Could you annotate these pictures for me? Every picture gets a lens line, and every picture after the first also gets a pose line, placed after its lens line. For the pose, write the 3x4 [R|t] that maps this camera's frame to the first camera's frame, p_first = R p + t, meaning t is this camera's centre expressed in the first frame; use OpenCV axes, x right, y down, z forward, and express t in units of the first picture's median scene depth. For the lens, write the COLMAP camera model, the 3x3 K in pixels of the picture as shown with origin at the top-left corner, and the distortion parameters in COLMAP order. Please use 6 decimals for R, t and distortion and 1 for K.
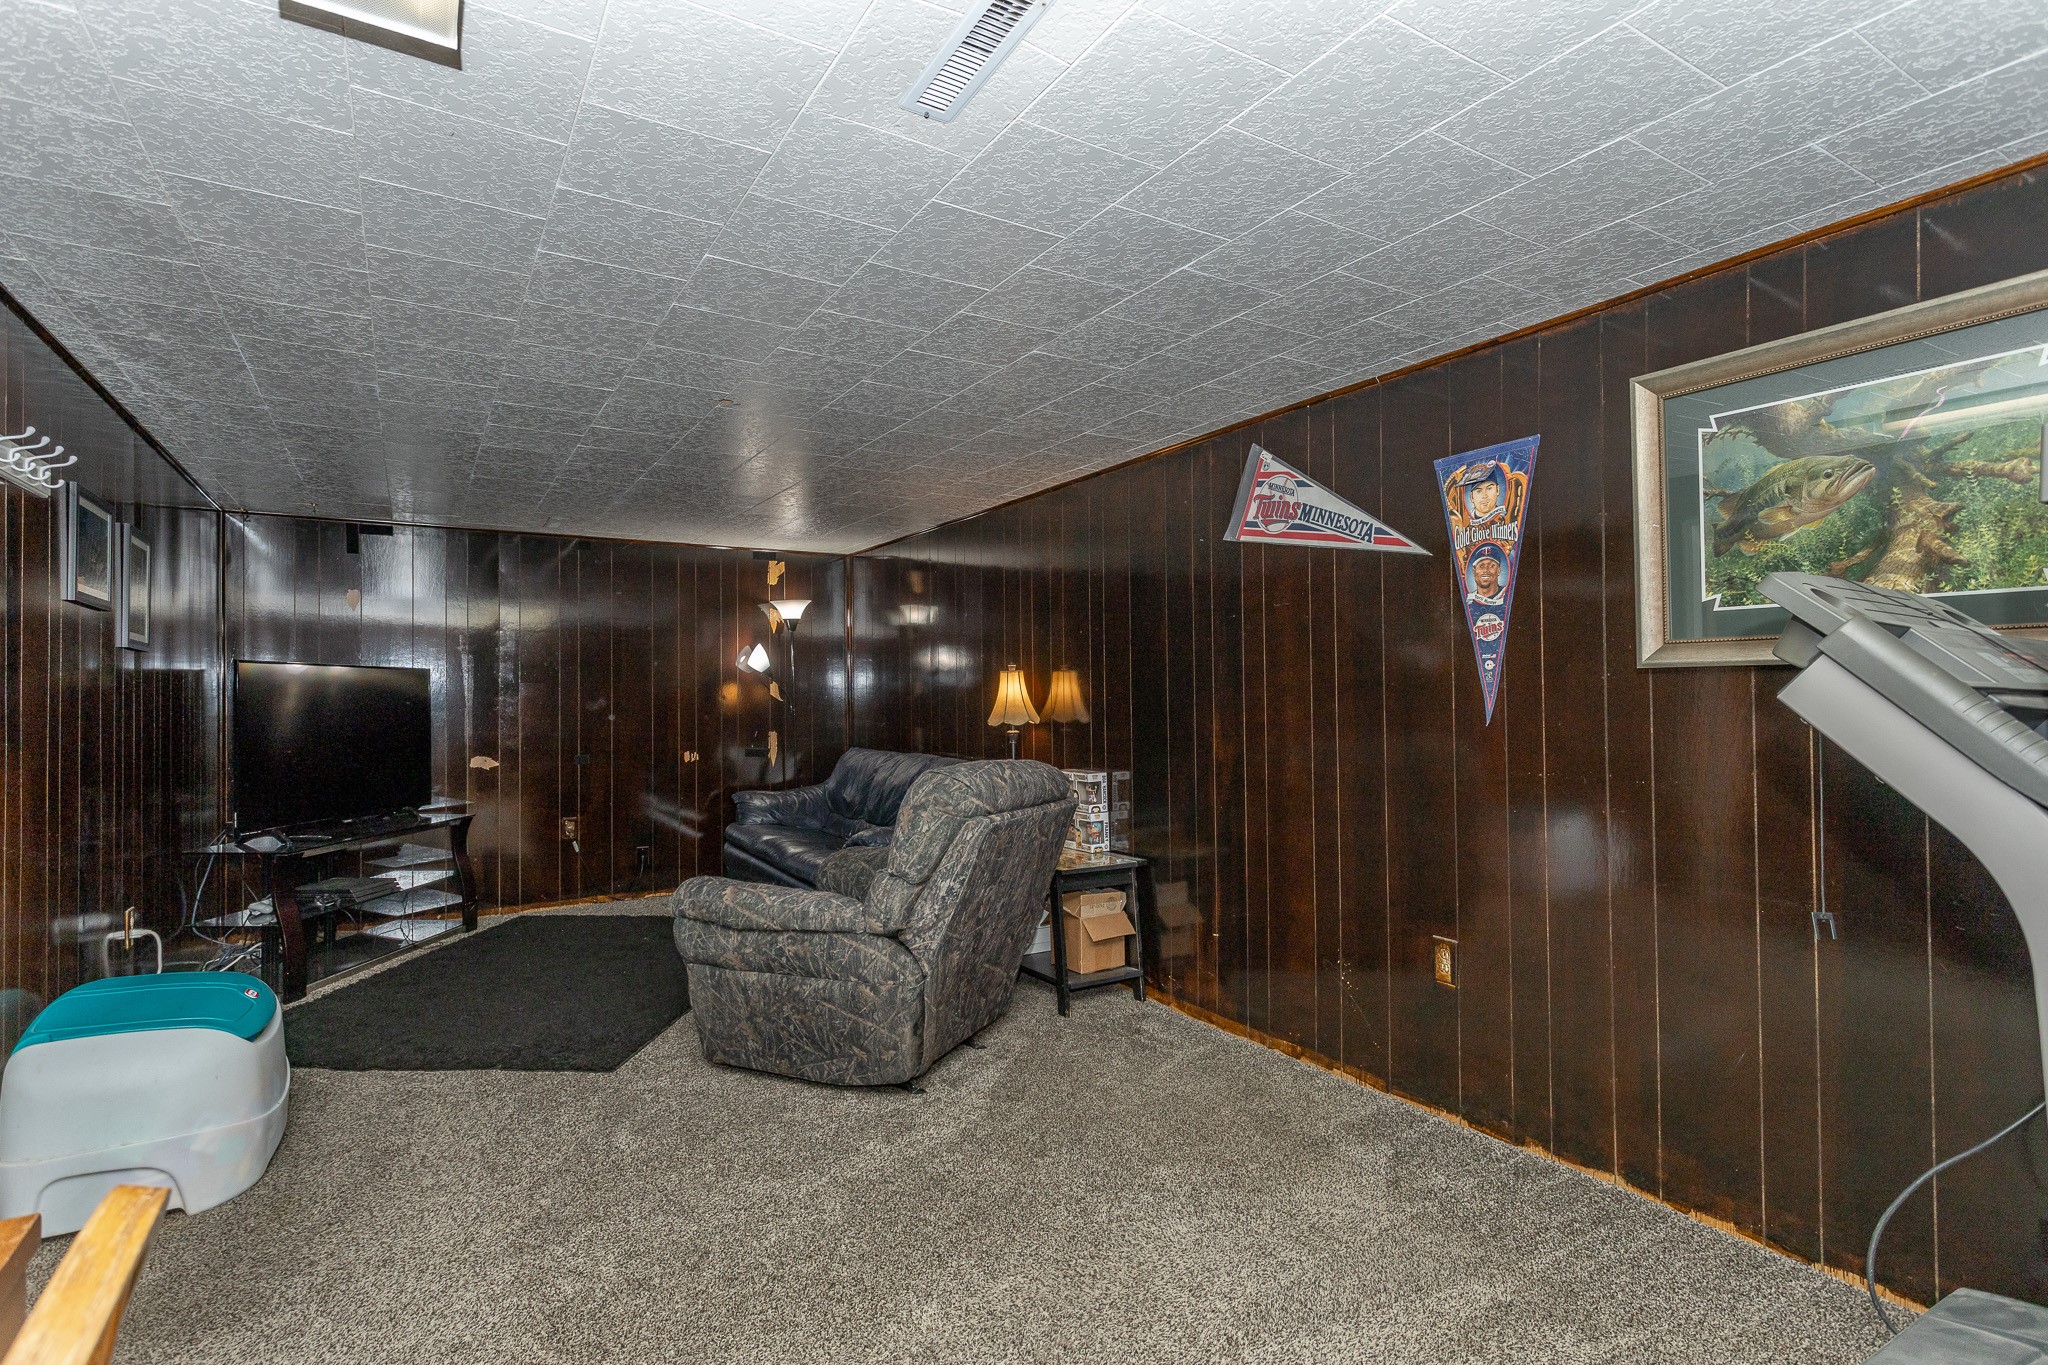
lens RADIAL K [[1001.2, 0, 1024.0], [0, 1001.2, 682.5], [0, 0, 1]] dist [-0.000042, 0.000049]
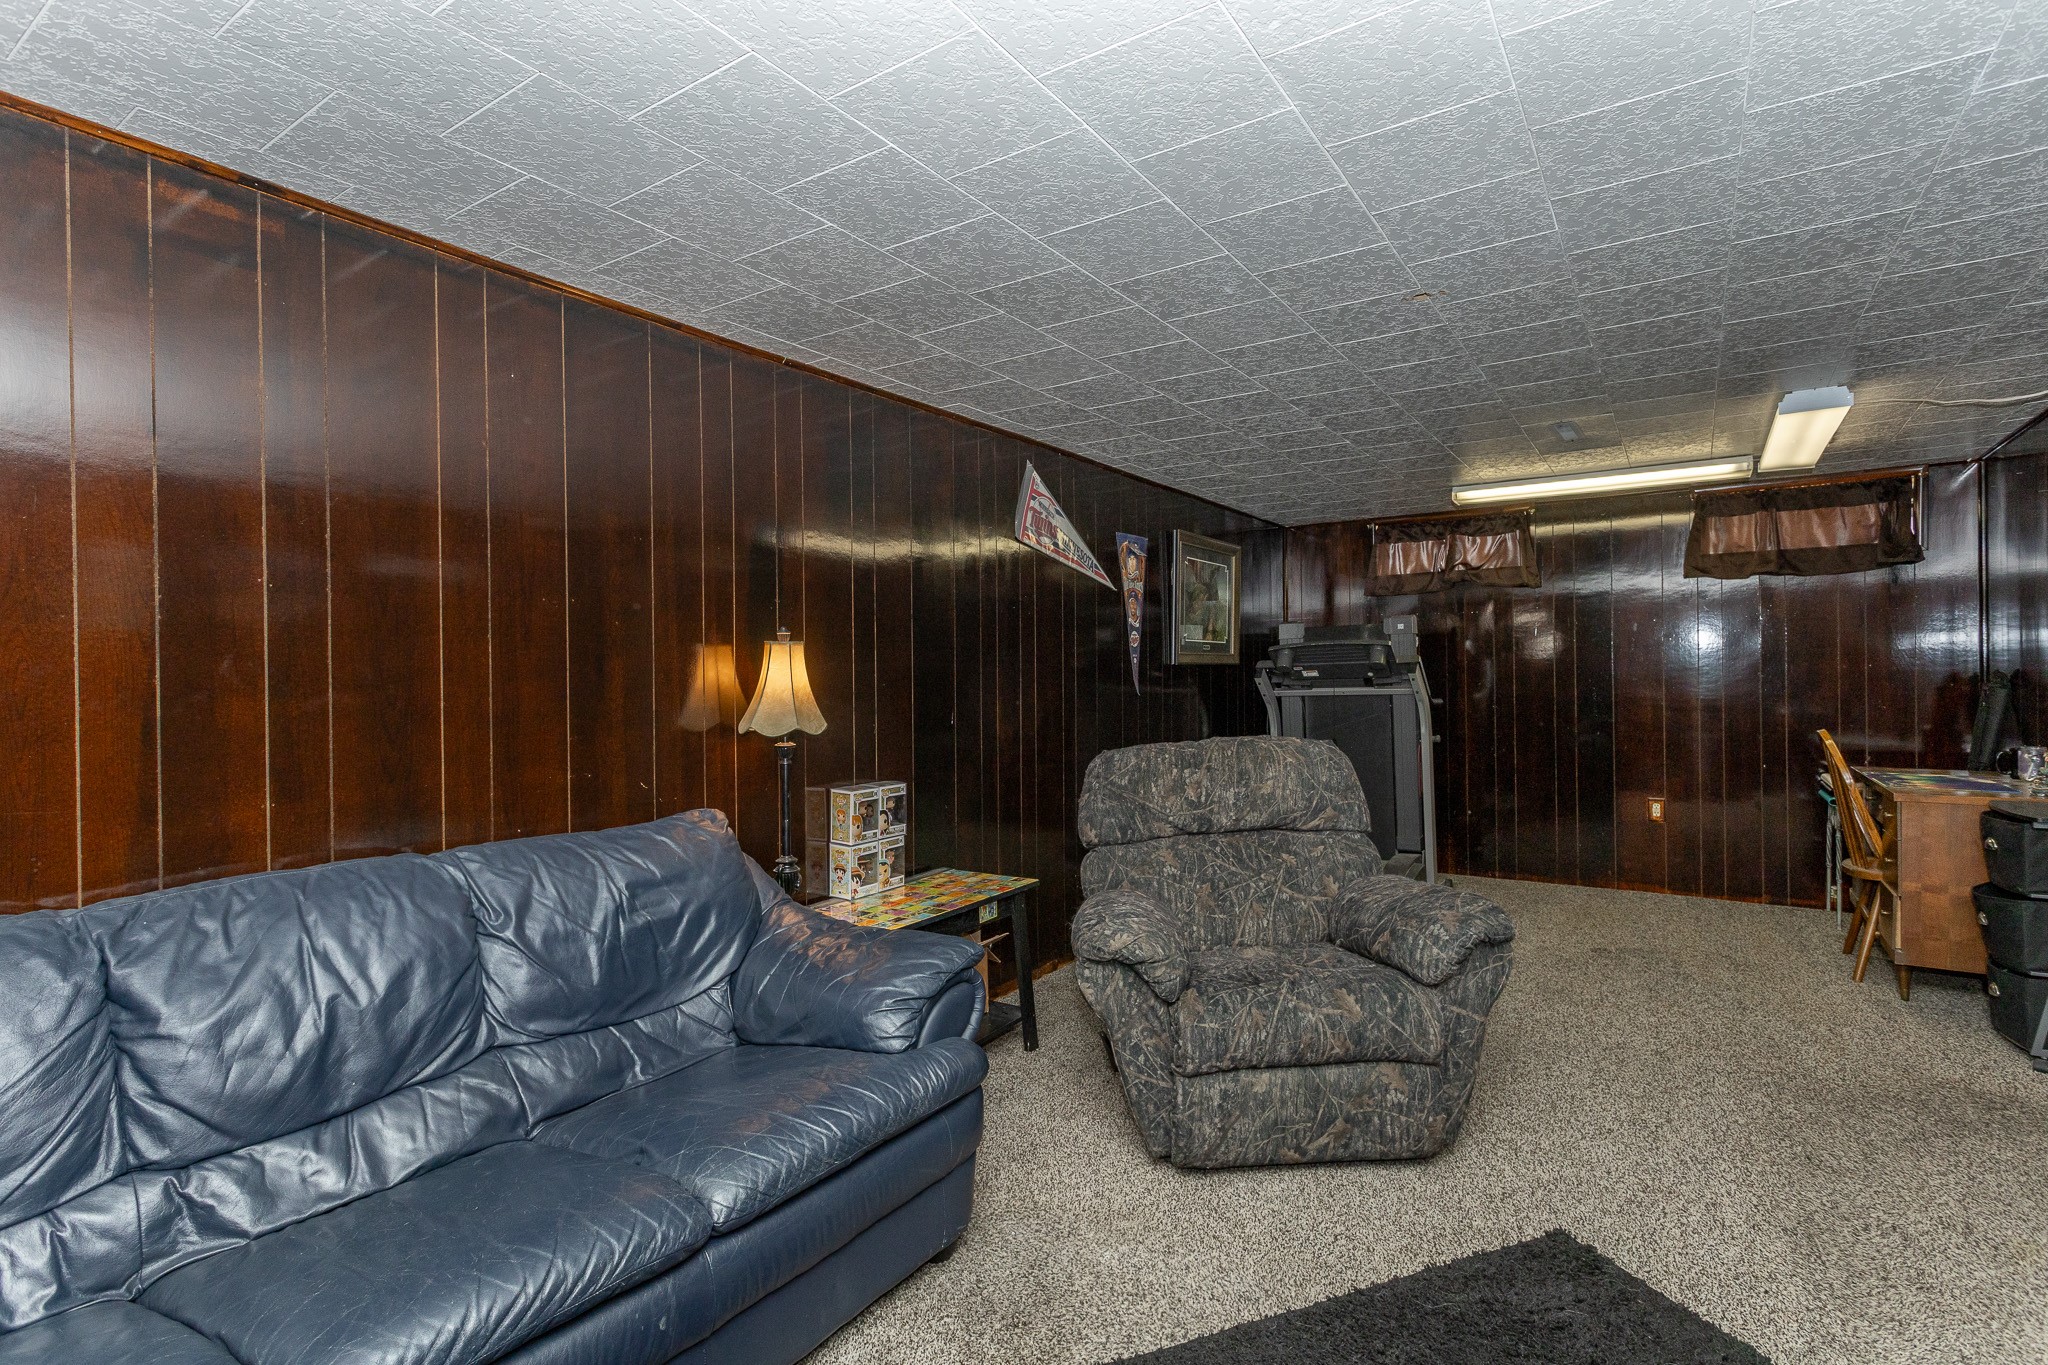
lens RADIAL K [[1001.2, 0, 1024.0], [0, 1001.2, 682.5], [0, 0, 1]] dist [-0.000042, 0.000049]
pose [[-0.418169, 0.008529, 0.908329, -0.868571], [0.009567, 0.999942, -0.004984, 0.023534], [-0.908319, 0.006606, -0.418226, 1.592671]]
